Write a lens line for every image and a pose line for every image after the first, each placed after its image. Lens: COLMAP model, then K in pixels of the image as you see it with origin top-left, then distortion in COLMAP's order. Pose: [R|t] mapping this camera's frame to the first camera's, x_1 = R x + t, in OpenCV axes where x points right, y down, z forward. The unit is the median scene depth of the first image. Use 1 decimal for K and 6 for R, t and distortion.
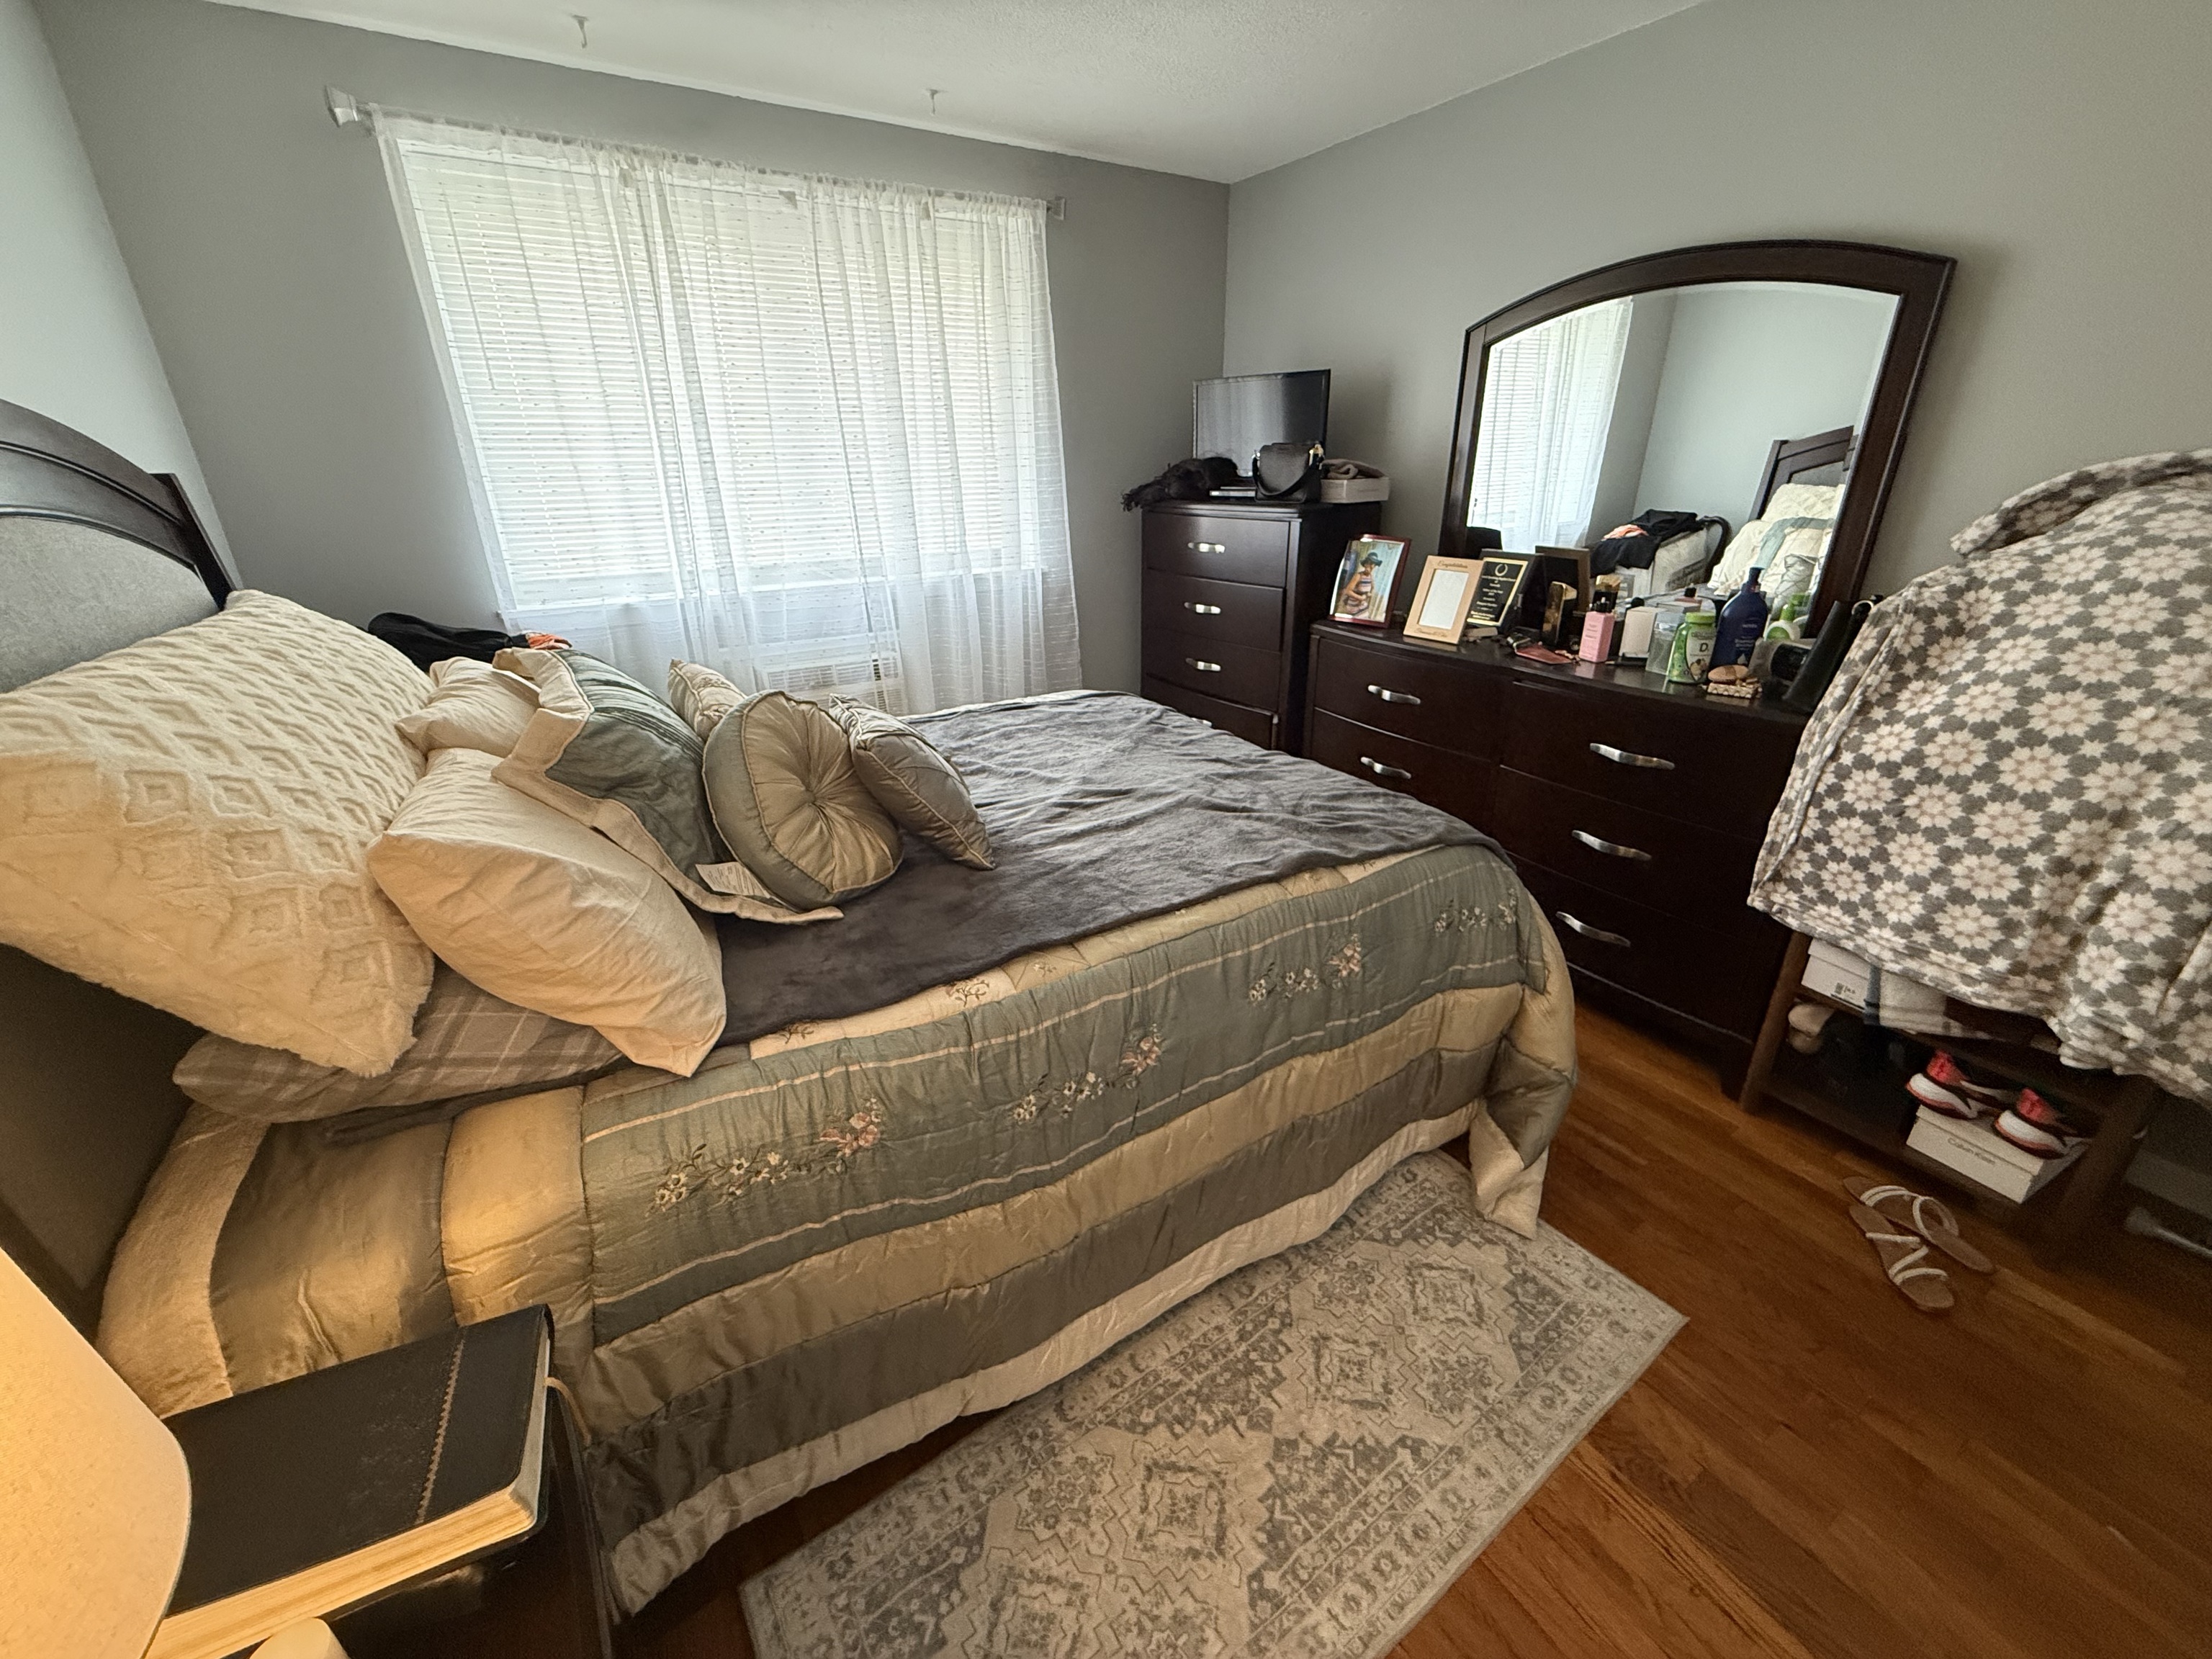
lens RADIAL K [[872.3, 0, 1101.6], [0, 872.3, 823.1], [0, 0, 1]] dist [-0.002142, -0.000263]
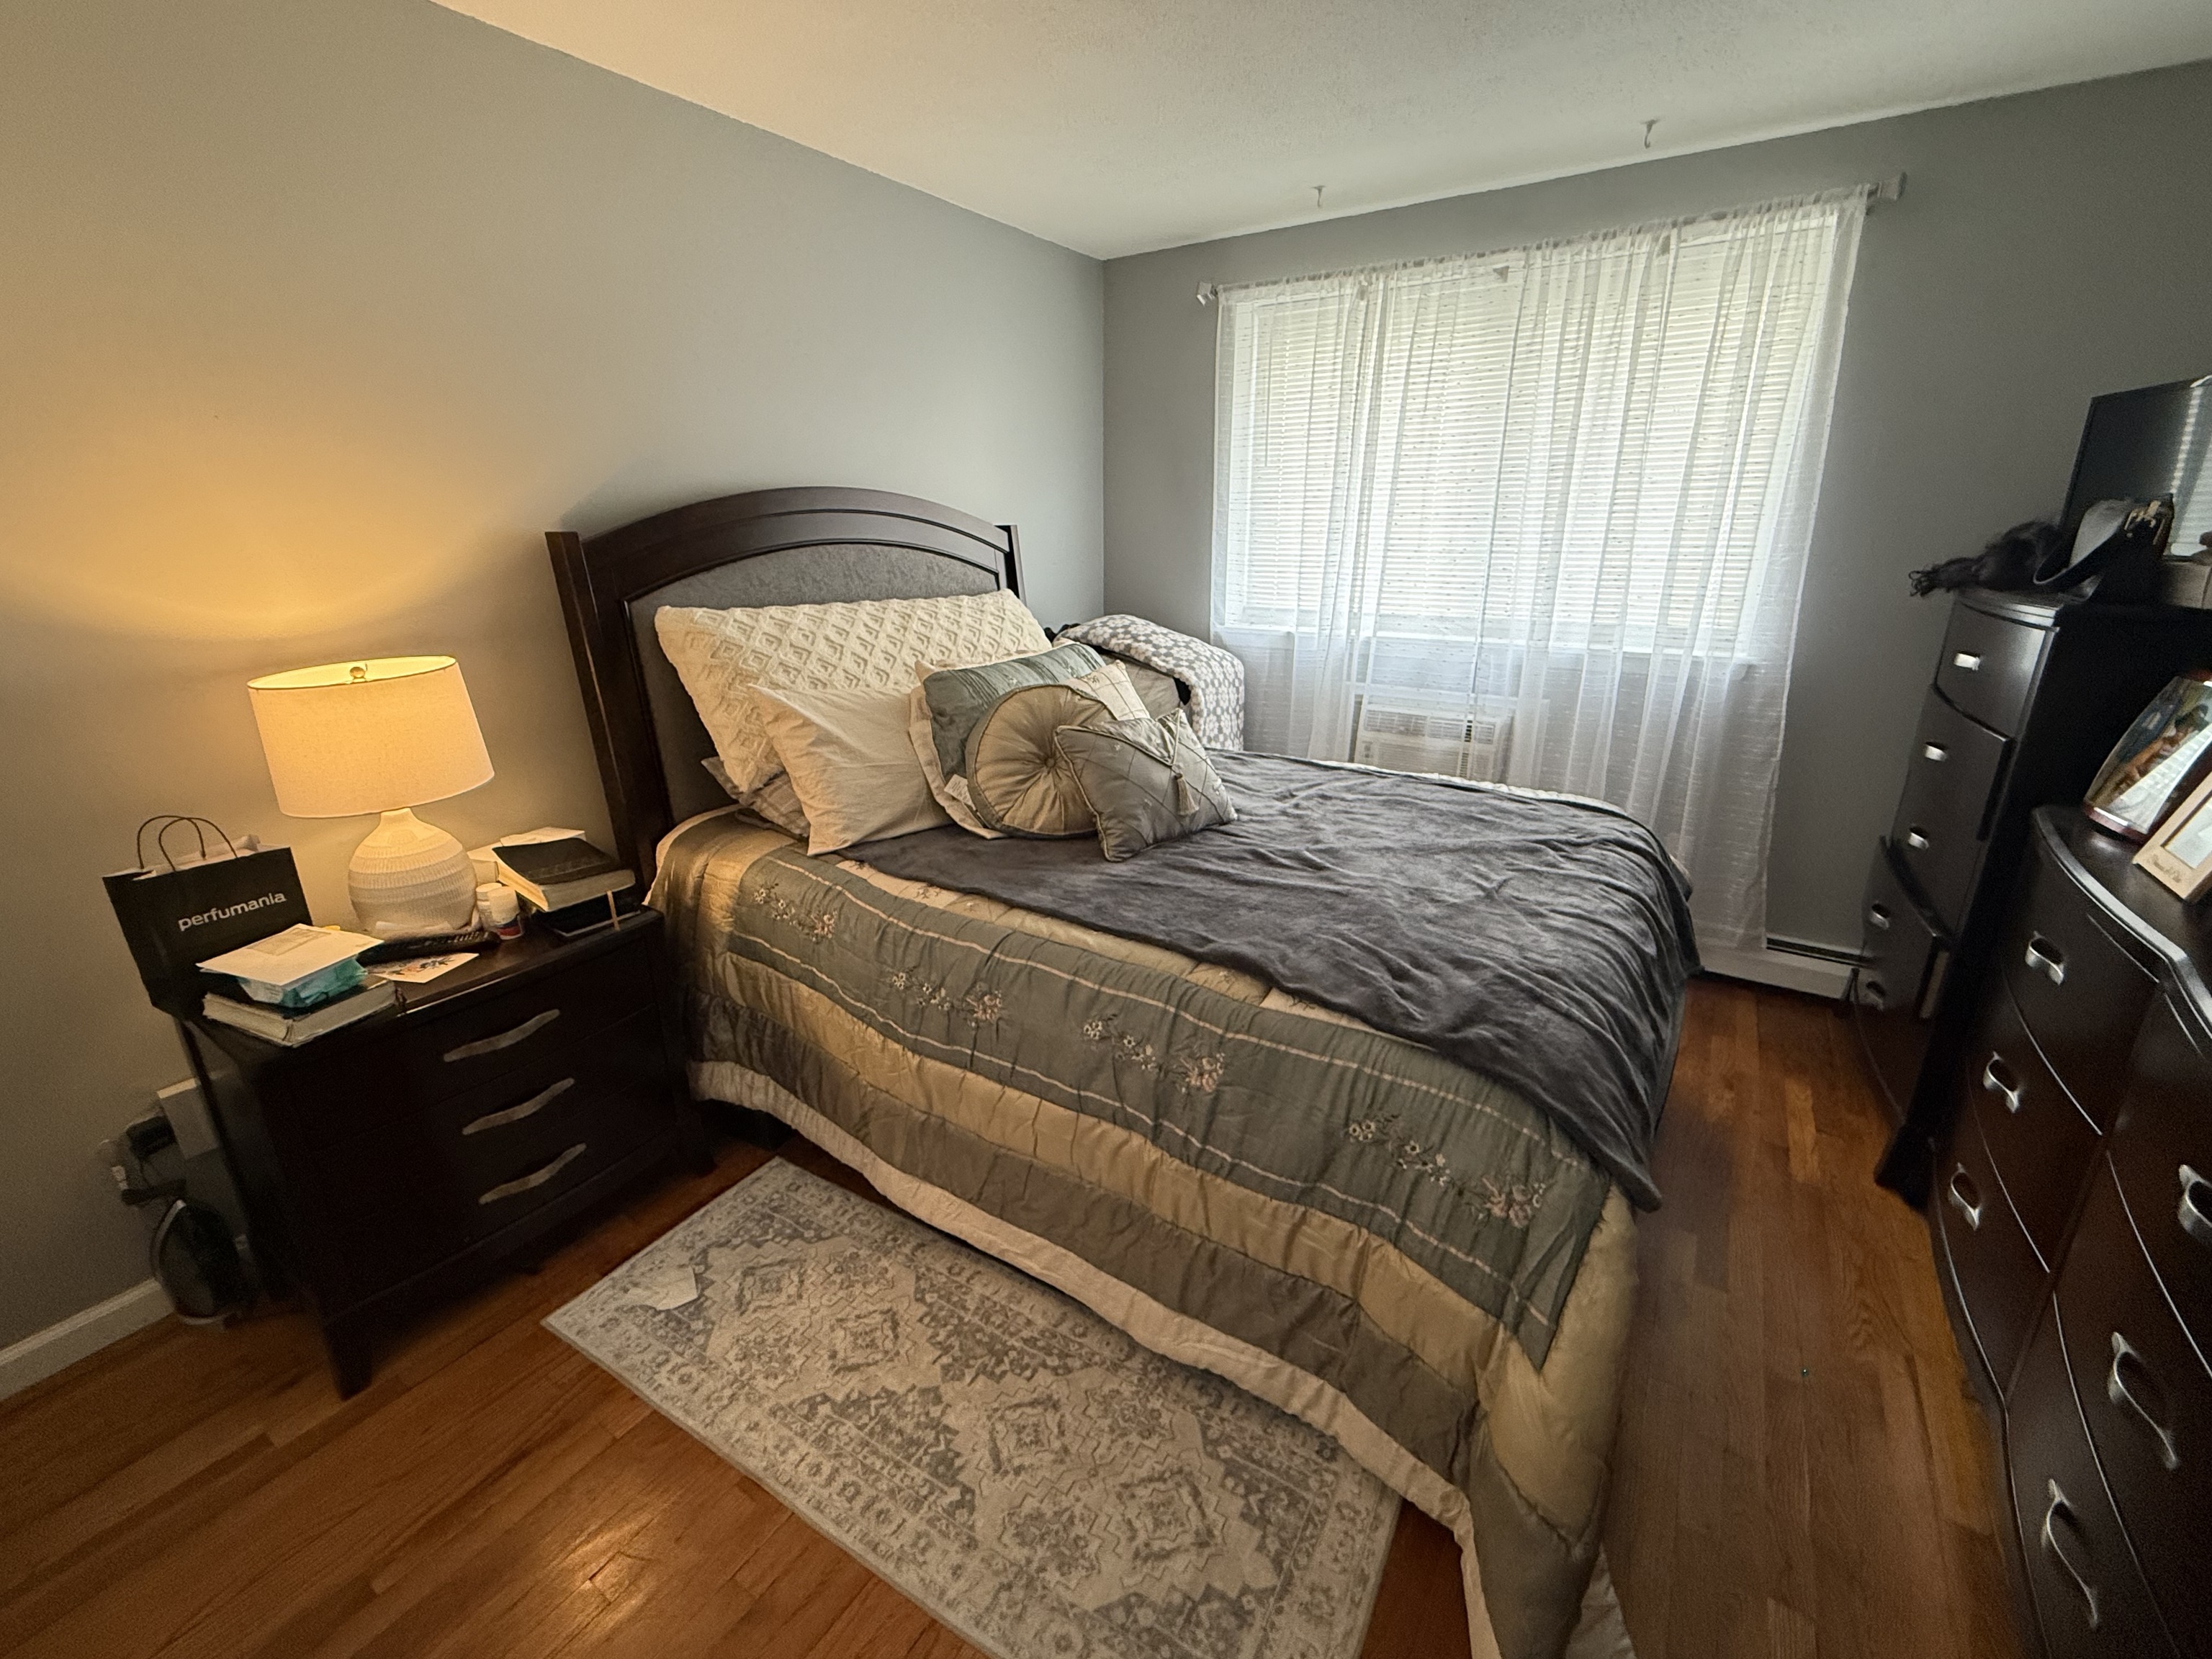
lens RADIAL K [[906.9, 0, 1104.2], [0, 906.9, 822.7], [0, 0, 1]] dist [-0.002647, -0.000352]
pose [[0.423721, 0.294199, -0.856684, 0.977284], [-0.347825, 0.926121, 0.146008, -0.185252], [0.836348, 0.236110, 0.494746, 0.398376]]
